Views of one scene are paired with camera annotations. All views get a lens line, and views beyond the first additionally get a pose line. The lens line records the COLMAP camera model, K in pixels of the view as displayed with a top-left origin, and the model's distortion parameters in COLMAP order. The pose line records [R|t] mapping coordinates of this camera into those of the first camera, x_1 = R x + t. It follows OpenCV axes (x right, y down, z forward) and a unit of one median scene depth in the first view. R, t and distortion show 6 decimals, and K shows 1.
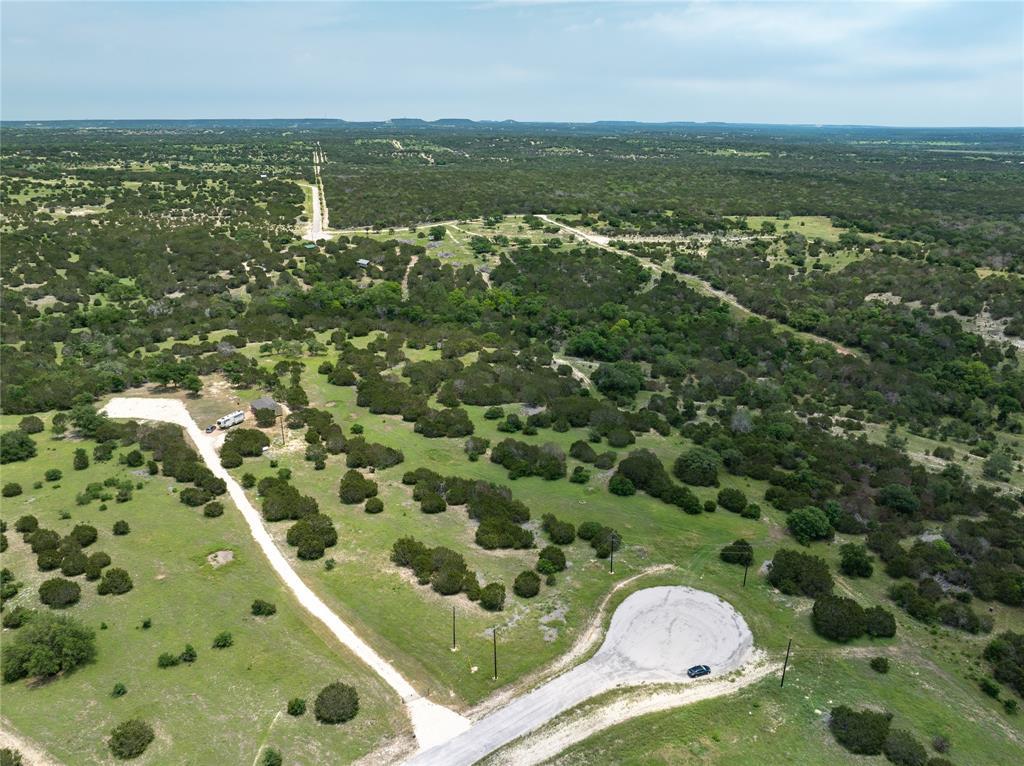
lens RADIAL K [[715.7, 0, 512.4], [0, 715.7, 383.8], [0, 0, 1]] dist [-0.033974, 0.001110]
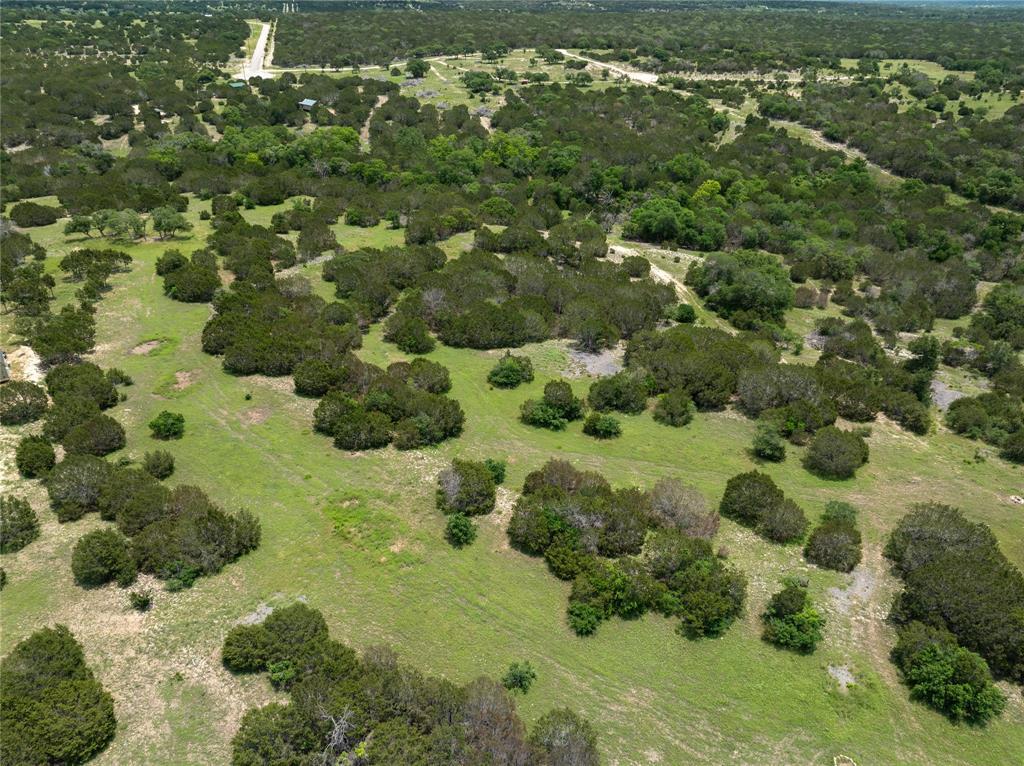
lens RADIAL K [[718.2, 0, 511.2], [0, 718.2, 381.8], [0, 0, 1]] dist [-0.037293, 0.007175]
pose [[0.999998, 0.001613, 0.000942, -0.016052], [-0.001738, 0.988315, 0.152415, -0.012158], [-0.000685, -0.152416, 0.988316, 0.356953]]
